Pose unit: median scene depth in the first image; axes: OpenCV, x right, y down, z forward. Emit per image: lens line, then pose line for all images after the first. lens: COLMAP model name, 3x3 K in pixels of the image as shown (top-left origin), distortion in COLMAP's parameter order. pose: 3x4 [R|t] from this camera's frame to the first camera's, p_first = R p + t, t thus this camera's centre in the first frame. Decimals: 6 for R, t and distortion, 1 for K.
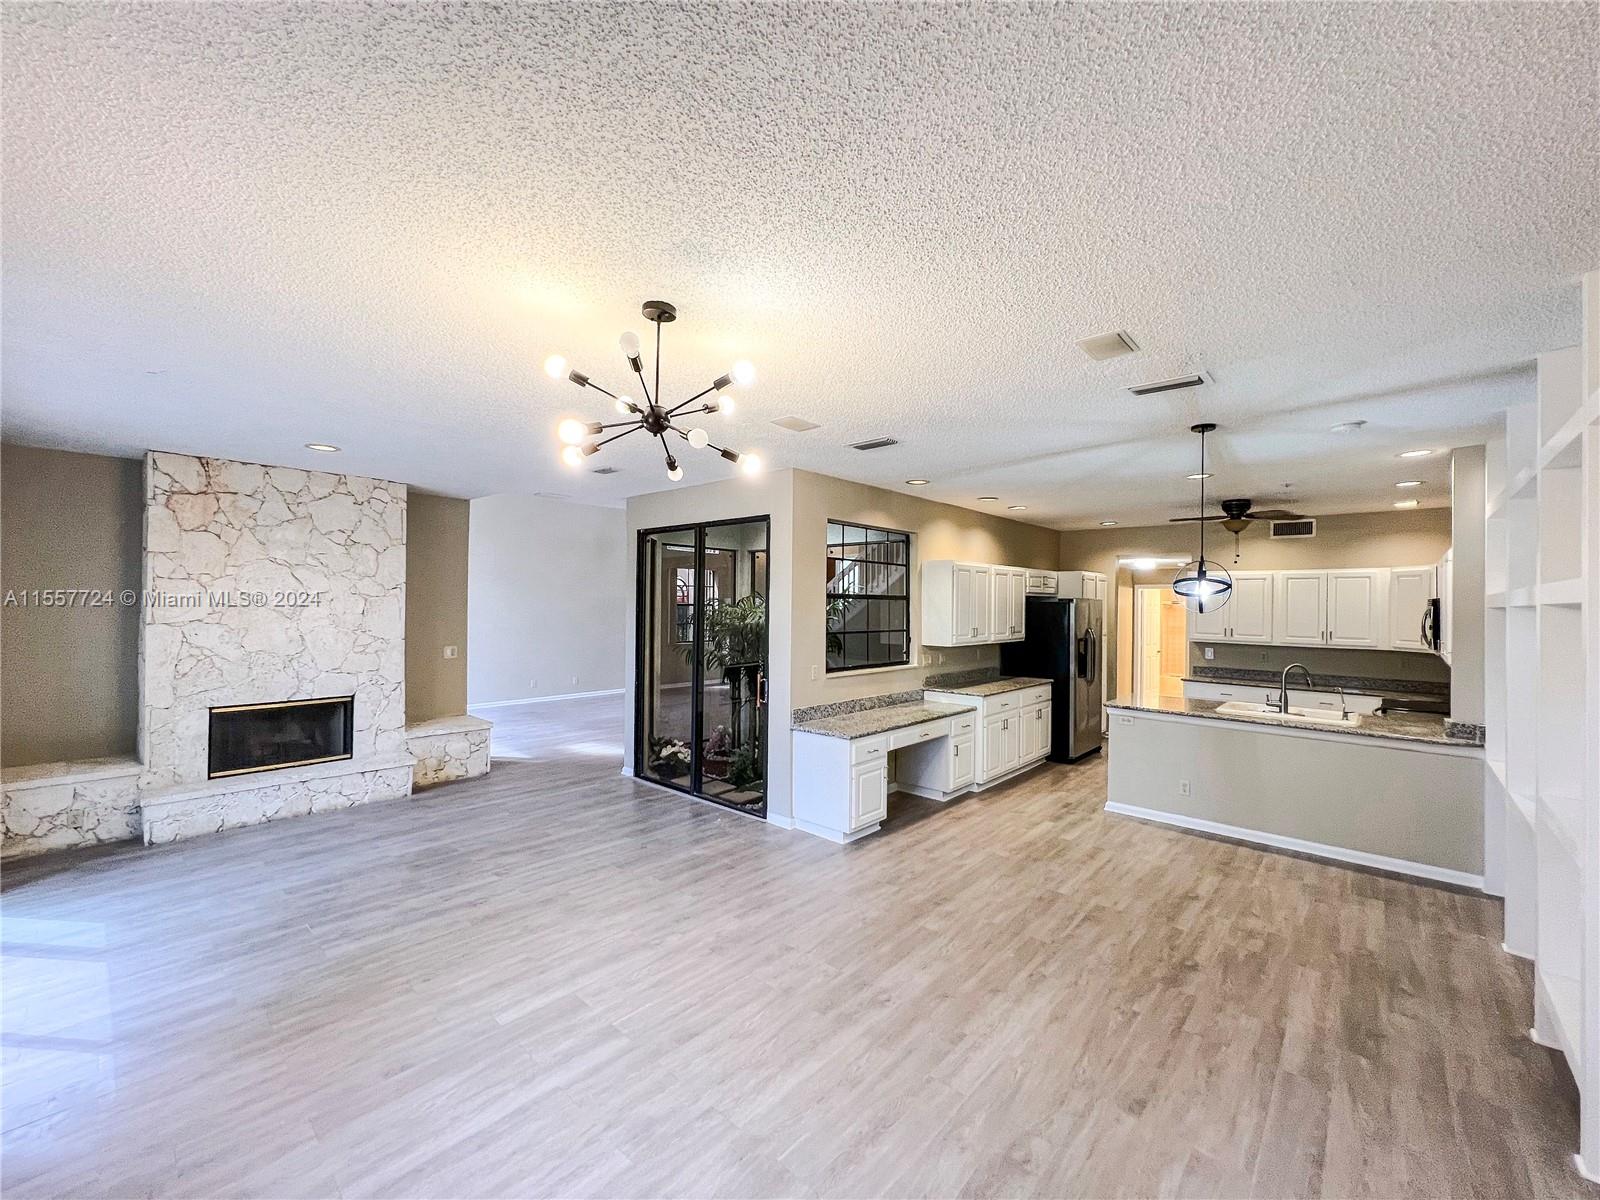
lens RADIAL K [[644.2, 0, 801.0], [0, 644.2, 598.8], [0, 0, 1]] dist [-0.002191, 0.000863]
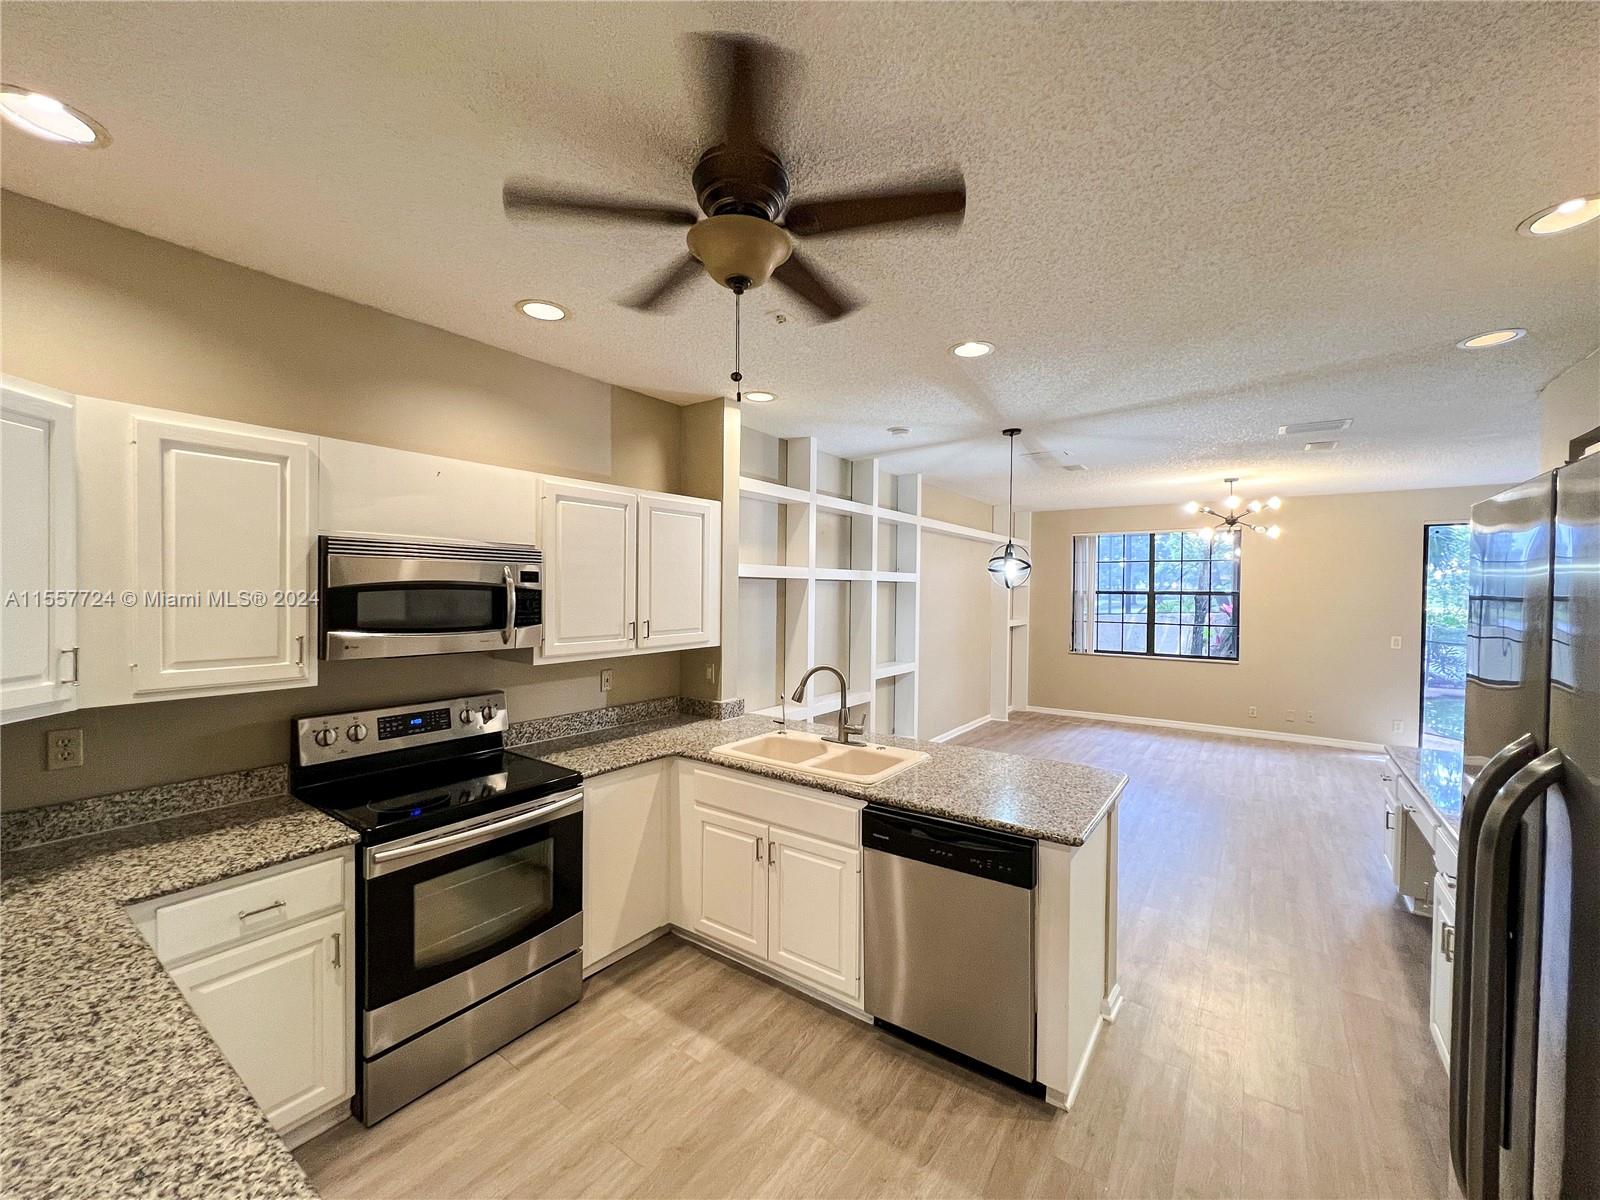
lens RADIAL K [[644.2, 0, 802.2], [0, 644.2, 596.6], [0, 0, 1]] dist [-0.002191, 0.000863]
pose [[-0.993323, -0.022137, -0.113221, 0.798775], [-0.022601, 0.999741, 0.002823, 0.030600], [0.113129, 0.005363, -0.993566, 1.503896]]
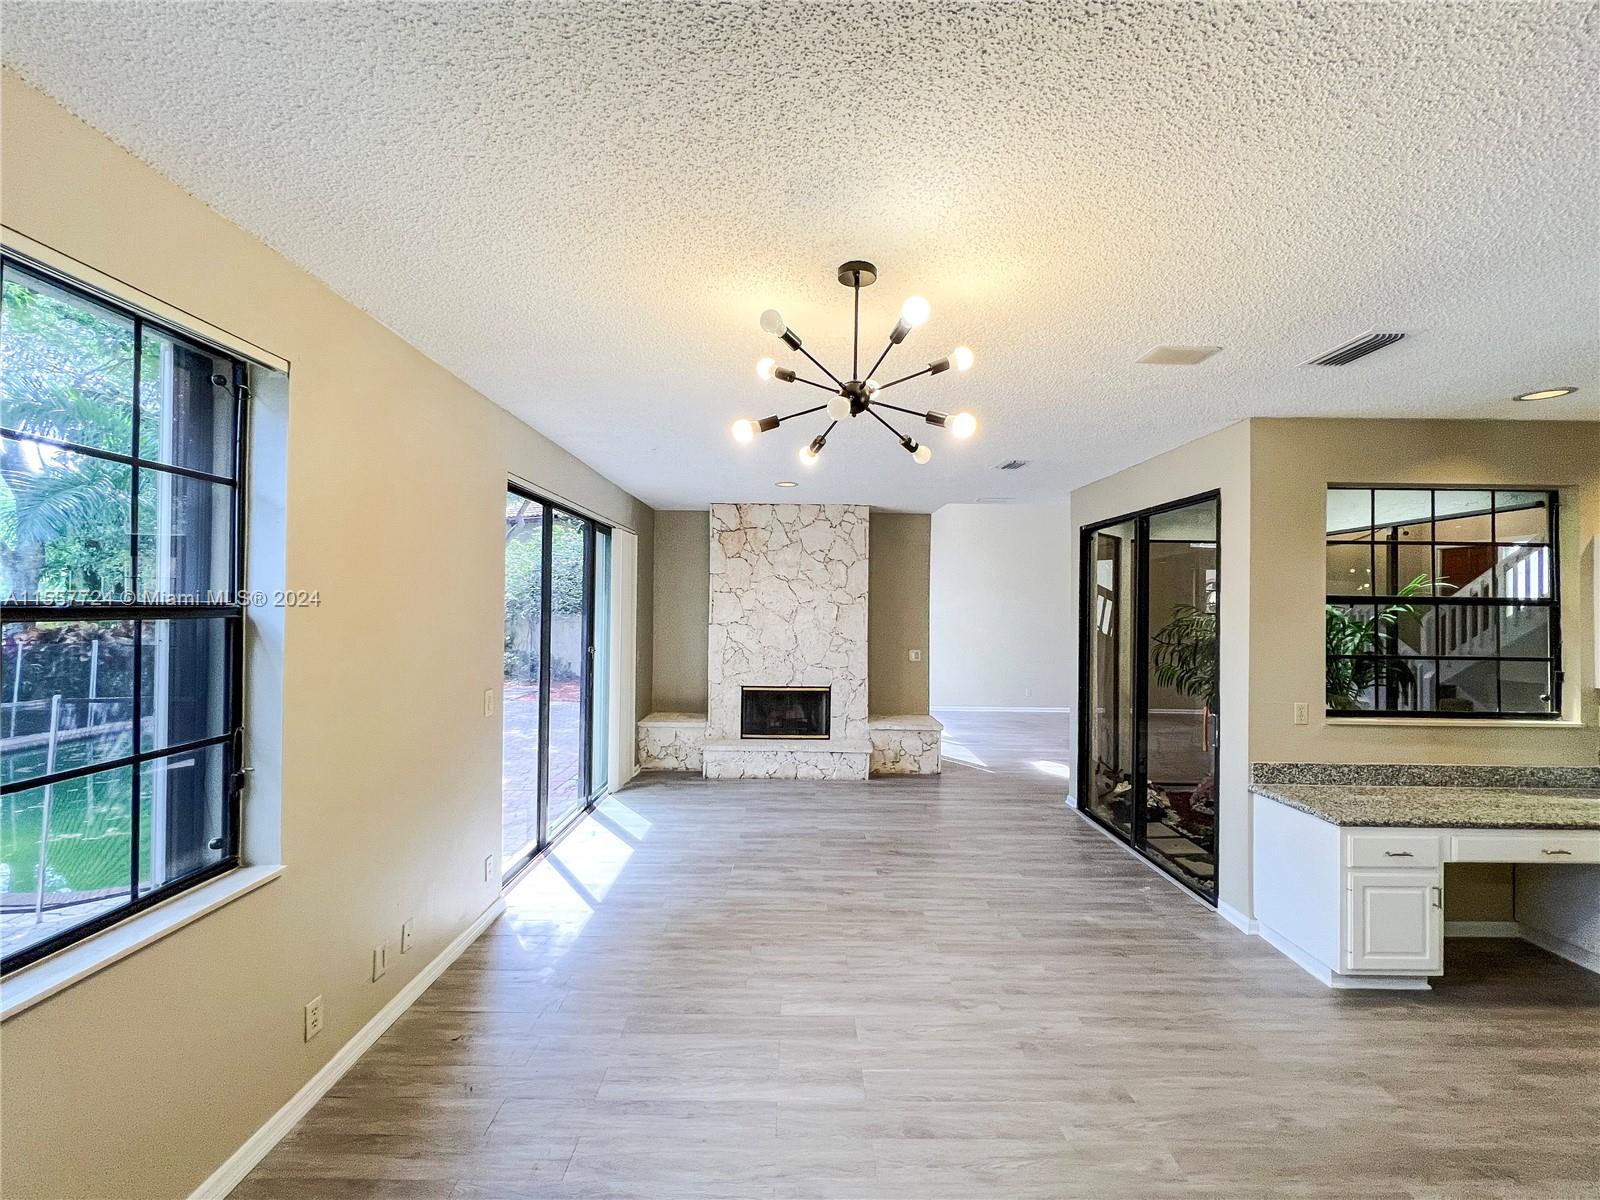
lens RADIAL K [[644.2, 0, 803.6], [0, 644.2, 599.4], [0, 0, 1]] dist [-0.002191, 0.000863]
pose [[0.676964, -0.010645, -0.735939, 0.161526], [0.001185, 0.999910, -0.013373, 0.003430], [0.736015, 0.008181, 0.676916, 0.155837]]
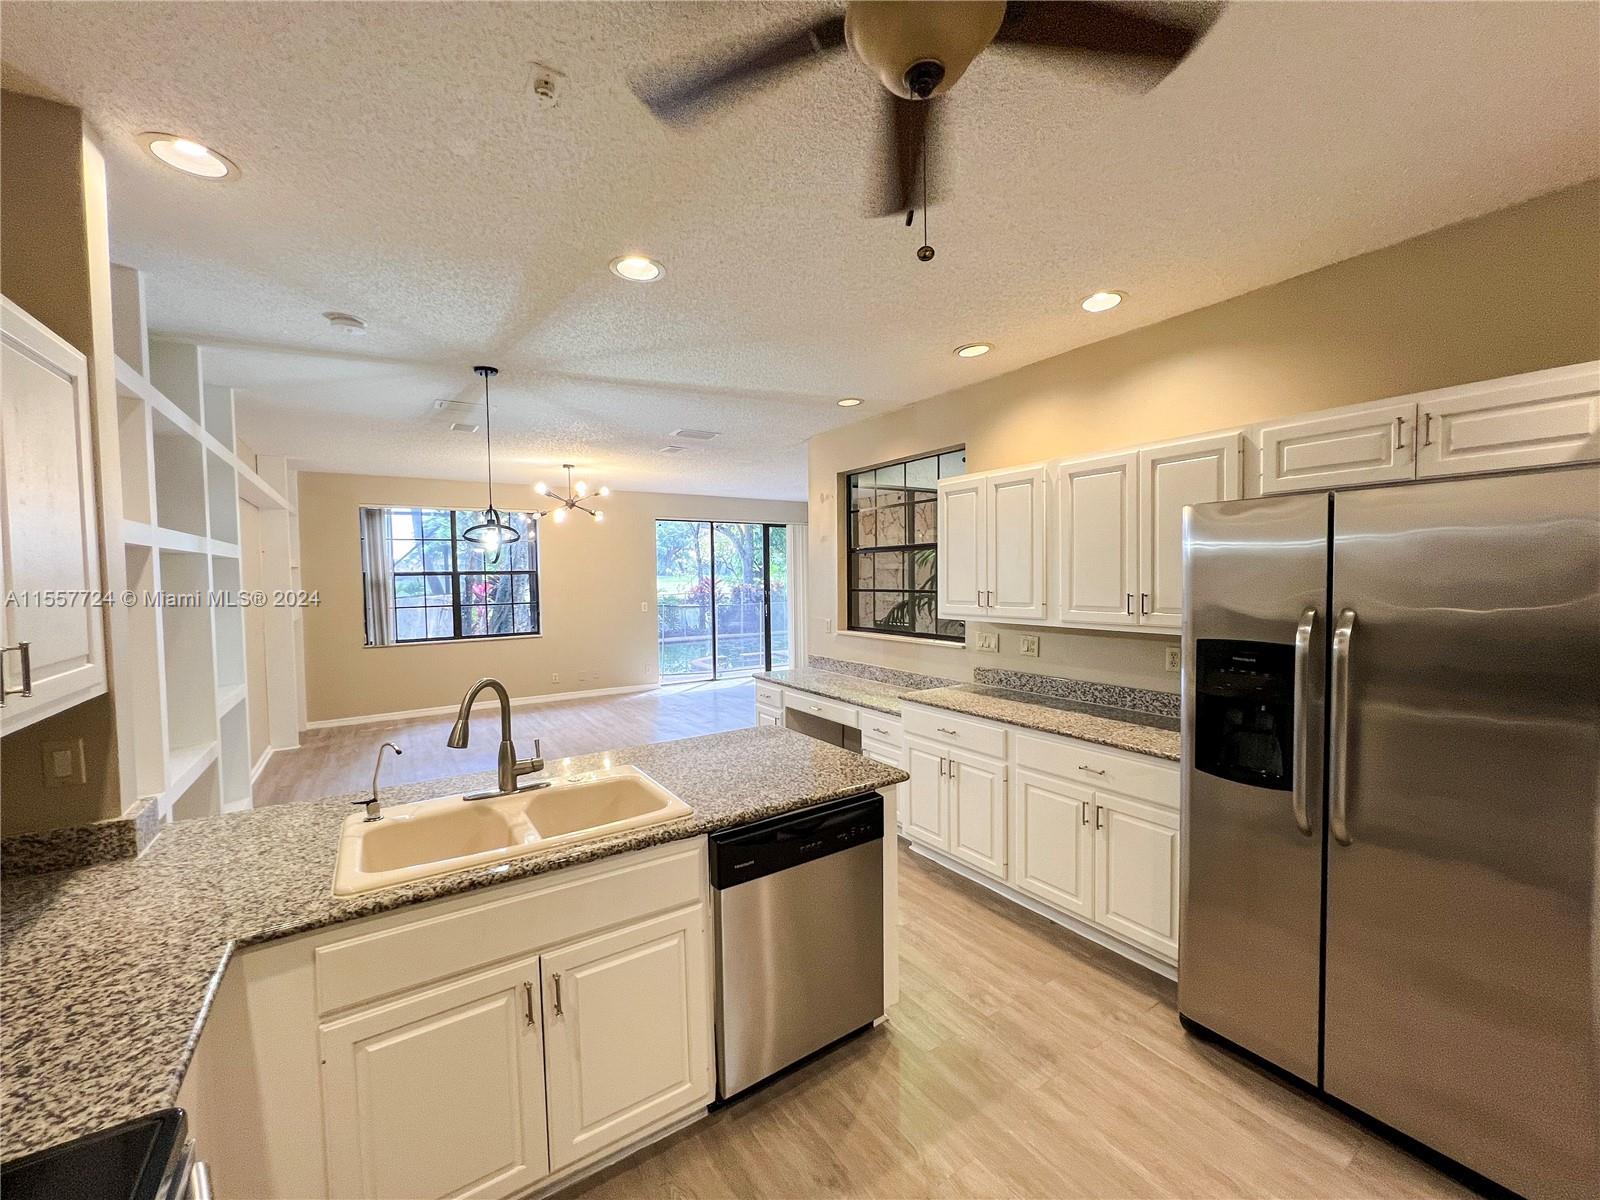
lens RADIAL K [[644.2, 0, 802.2], [0, 644.2, 598.4], [0, 0, 1]] dist [-0.002191, 0.000863]
pose [[-0.250894, 0.028781, -0.967587, 1.018160], [0.018609, 0.999517, 0.024905, 0.042269], [0.967836, -0.011757, -0.251309, 1.191993]]
